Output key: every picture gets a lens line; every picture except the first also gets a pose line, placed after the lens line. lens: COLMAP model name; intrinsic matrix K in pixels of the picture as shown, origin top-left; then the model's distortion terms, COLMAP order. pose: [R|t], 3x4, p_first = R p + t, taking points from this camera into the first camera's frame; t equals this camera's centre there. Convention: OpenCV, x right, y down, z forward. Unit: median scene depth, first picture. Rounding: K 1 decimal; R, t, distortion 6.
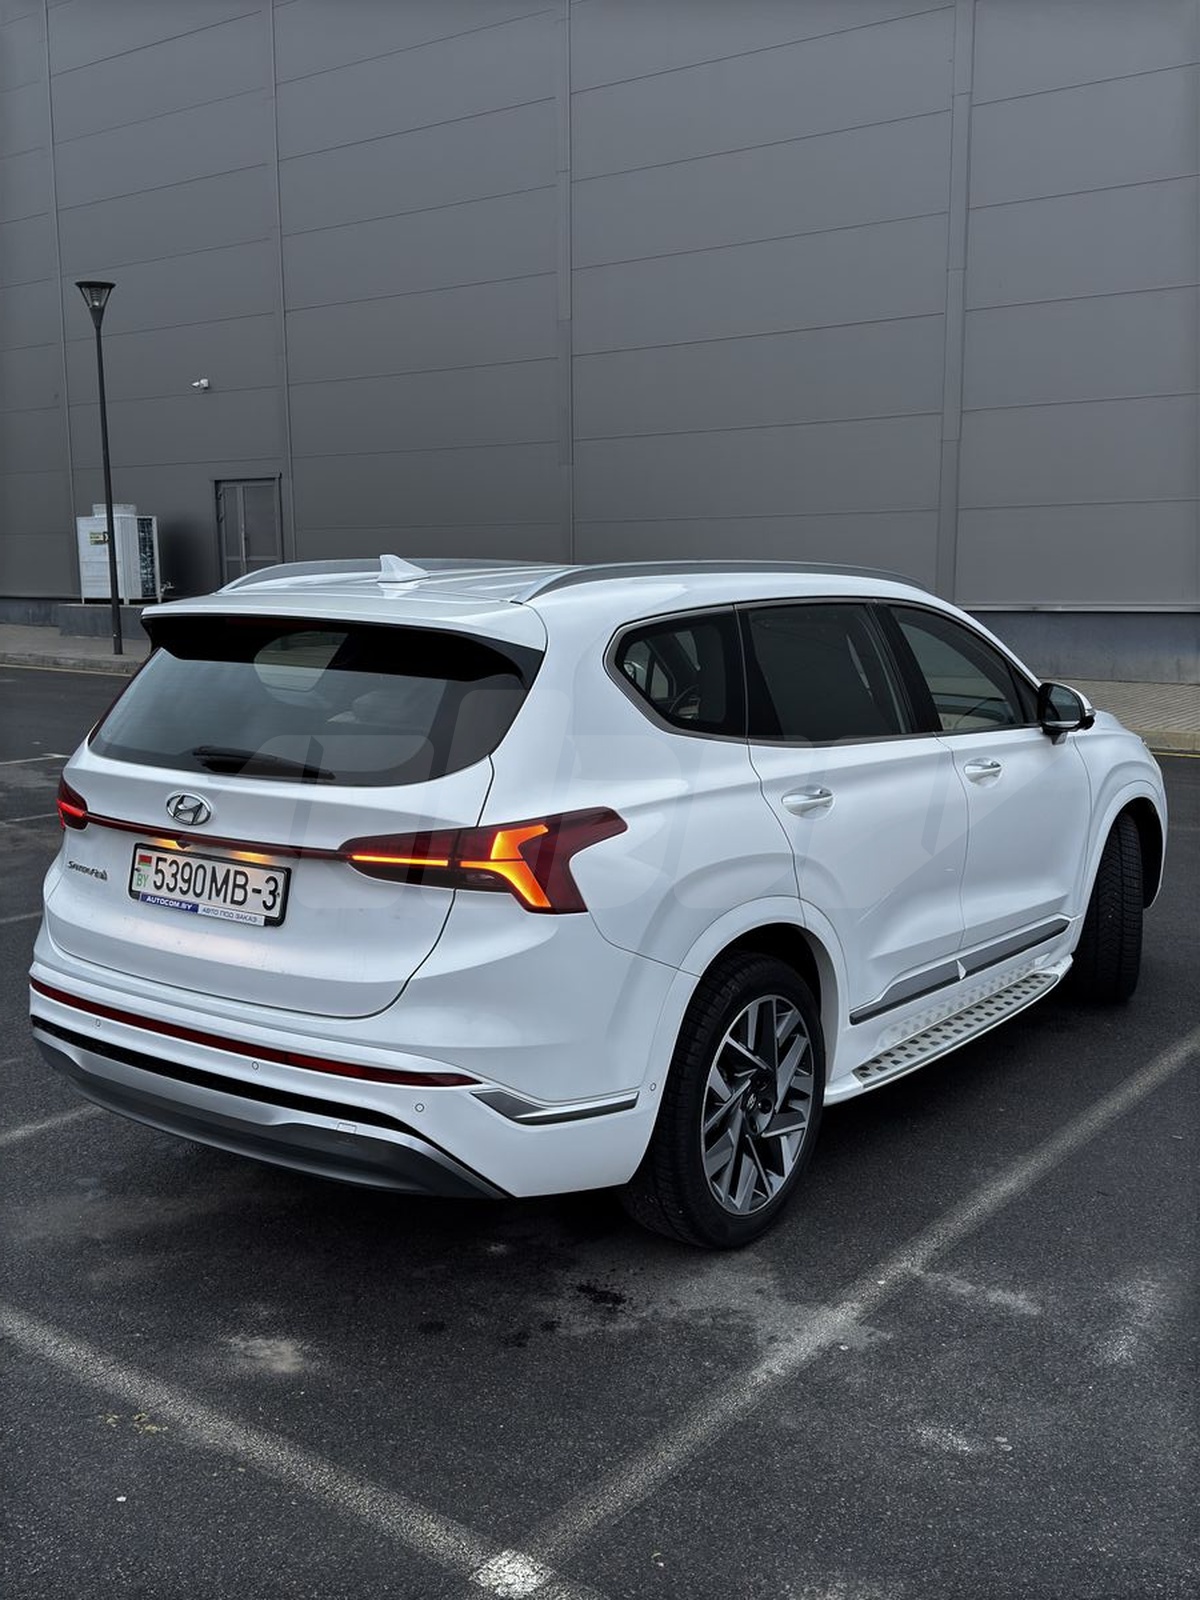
lens RADIAL K [[1567.9, 0, 609.2], [0, 1567.9, 785.6], [0, 0, 1]] dist [0.102165, 0.000000]
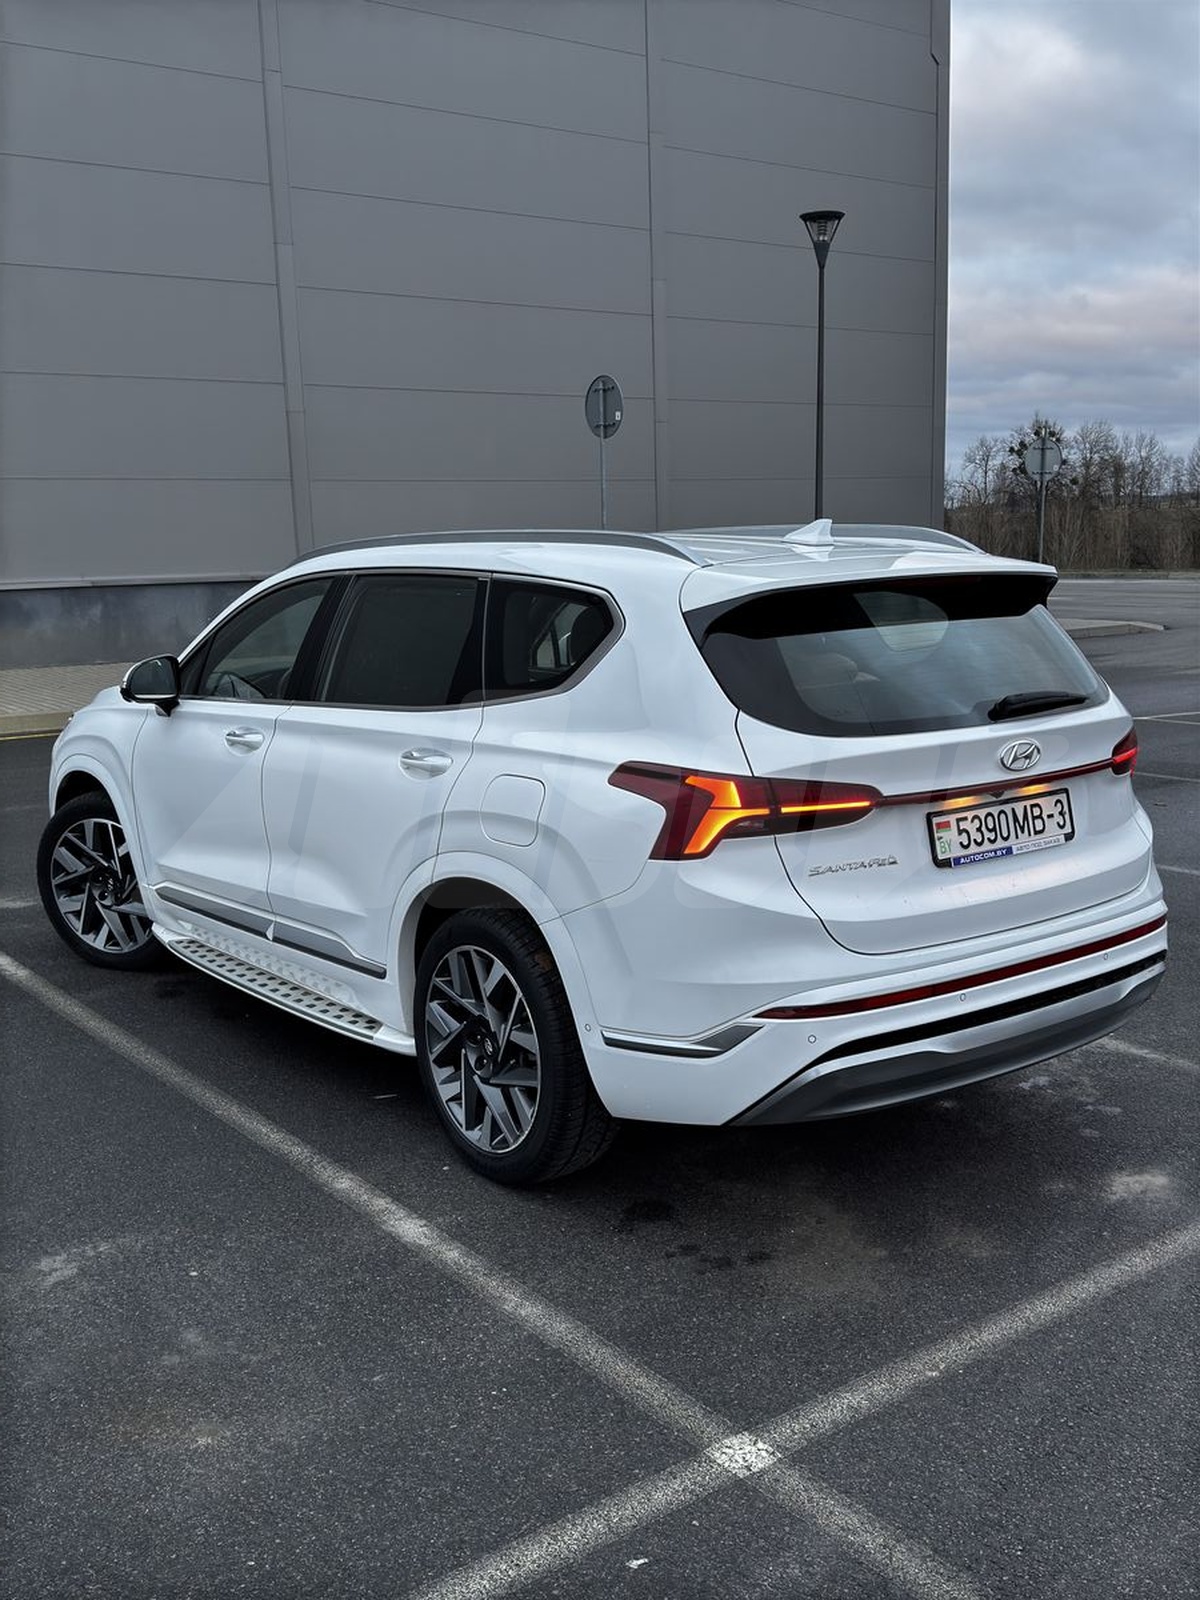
lens RADIAL K [[1567.9, 0, 606.0], [0, 1567.9, 809.7], [0, 0, 1]] dist [0.102165, 0.000000]
pose [[0.280173, -0.169840, 0.944805, -1.335594], [0.164562, 0.978152, 0.127035, -0.128120], [-0.945739, 0.119887, 0.302001, 0.938859]]
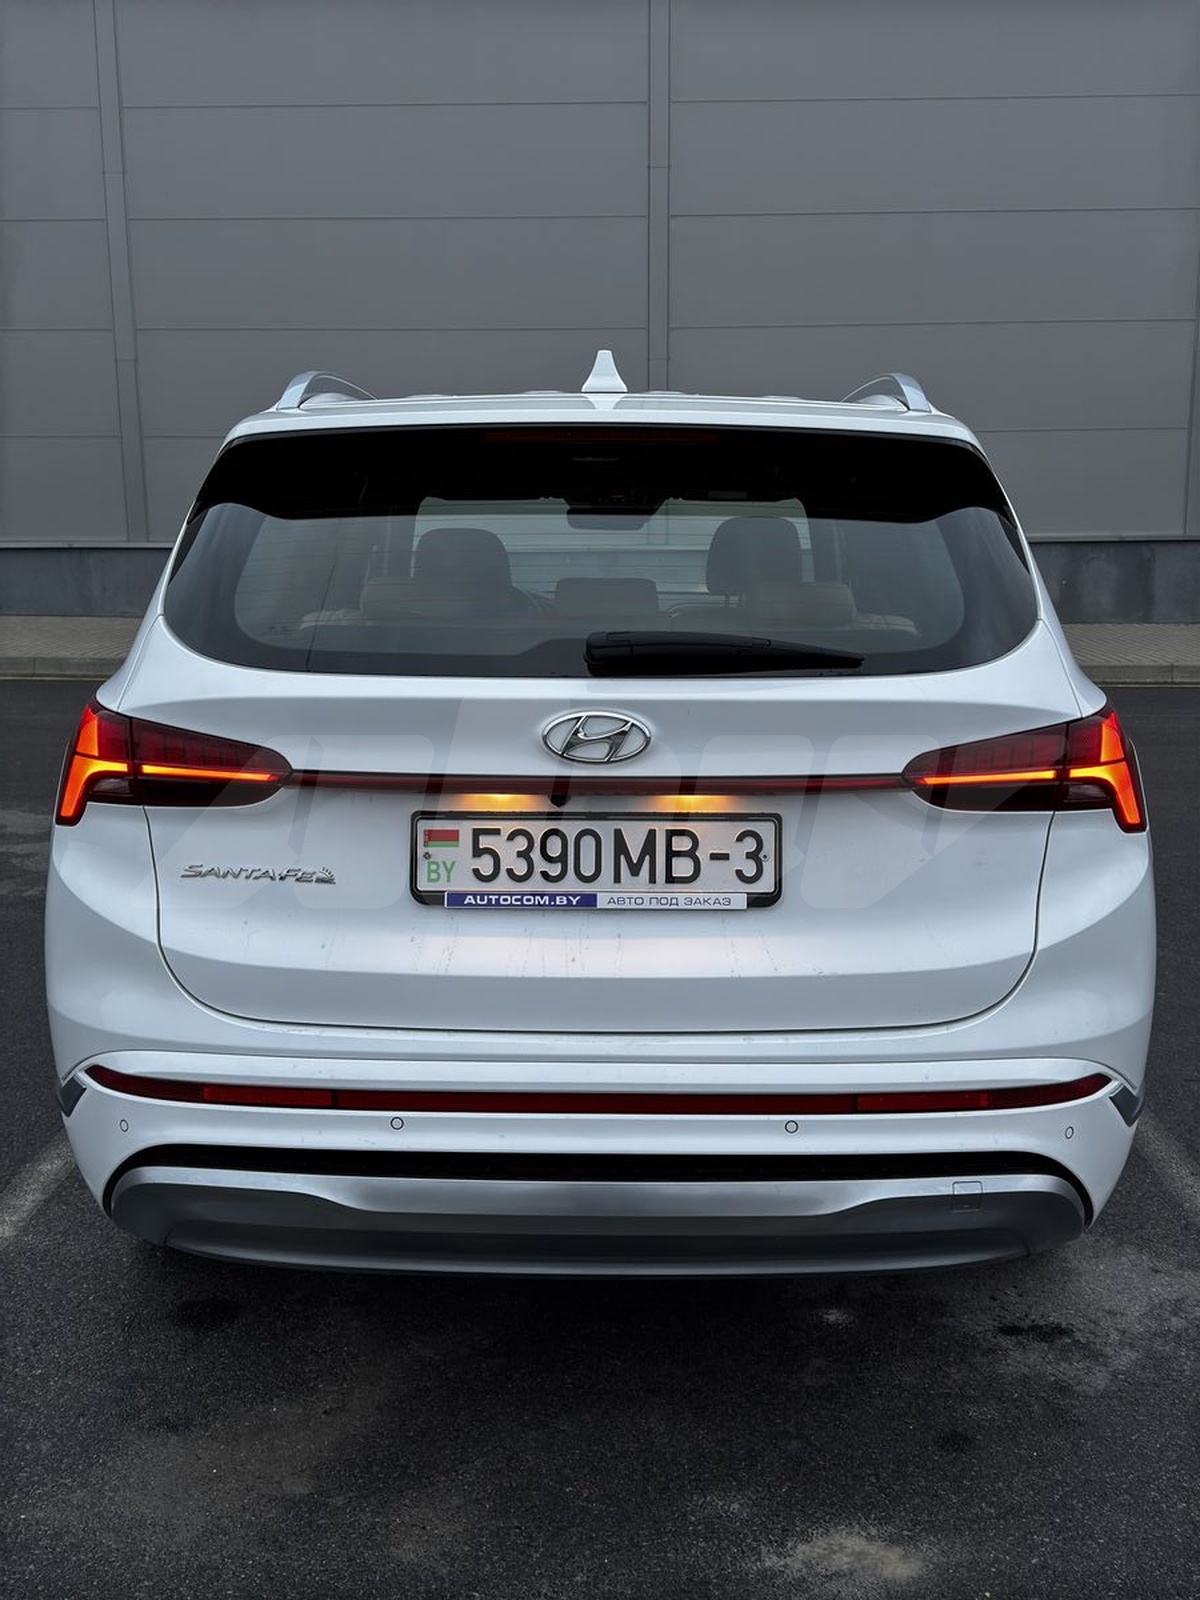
lens RADIAL K [[1567.9, 0, 609.4], [0, 1567.9, 810.2], [0, 0, 1]] dist [0.102165, 0.000000]
pose [[0.808441, -0.103820, 0.579349, -0.606868], [0.081729, 0.994586, 0.064184, 0.004402], [-0.582875, -0.004539, 0.812549, 0.505929]]
